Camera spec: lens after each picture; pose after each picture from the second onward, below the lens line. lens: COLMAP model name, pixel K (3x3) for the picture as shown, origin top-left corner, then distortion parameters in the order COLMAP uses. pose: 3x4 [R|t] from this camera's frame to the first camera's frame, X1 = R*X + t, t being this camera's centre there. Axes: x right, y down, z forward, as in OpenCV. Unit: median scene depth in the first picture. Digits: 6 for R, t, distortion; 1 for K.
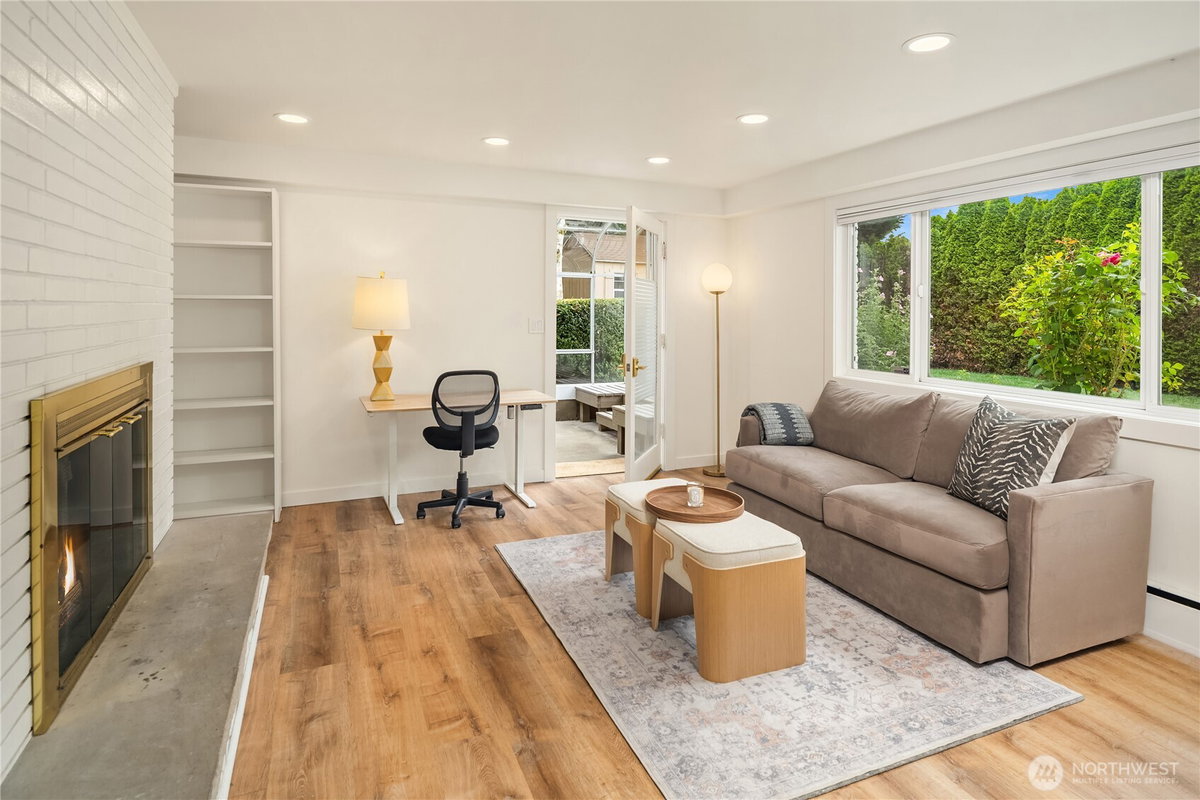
lens RADIAL K [[654.7, 0, 600.4], [0, 654.7, 396.6], [0, 0, 1]] dist [0.000527, -0.000024]
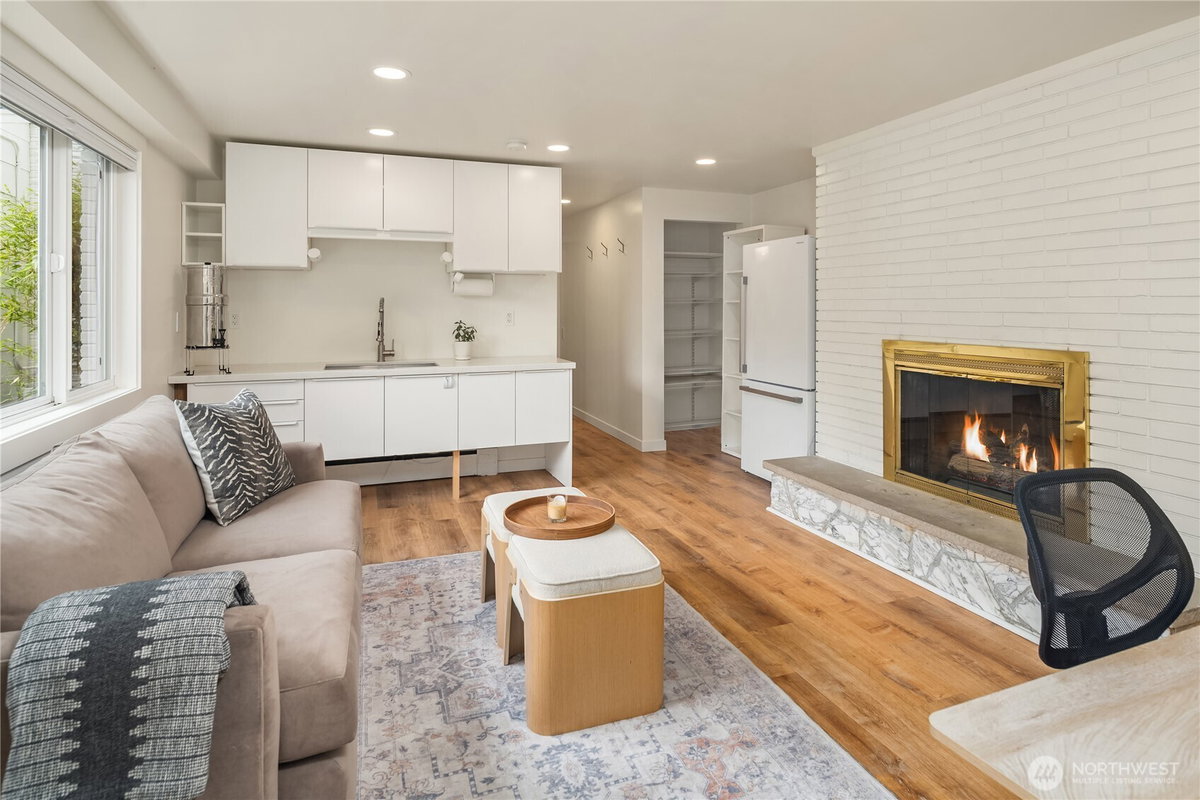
lens RADIAL K [[654.7, 0, 604.6], [0, 654.7, 403.0], [0, 0, 1]] dist [0.000527, -0.000024]
pose [[-0.999125, -0.019353, 0.037071, 0.057928], [-0.008336, 0.960846, 0.276959, -0.236570], [-0.040980, 0.276408, -0.960166, 1.863165]]
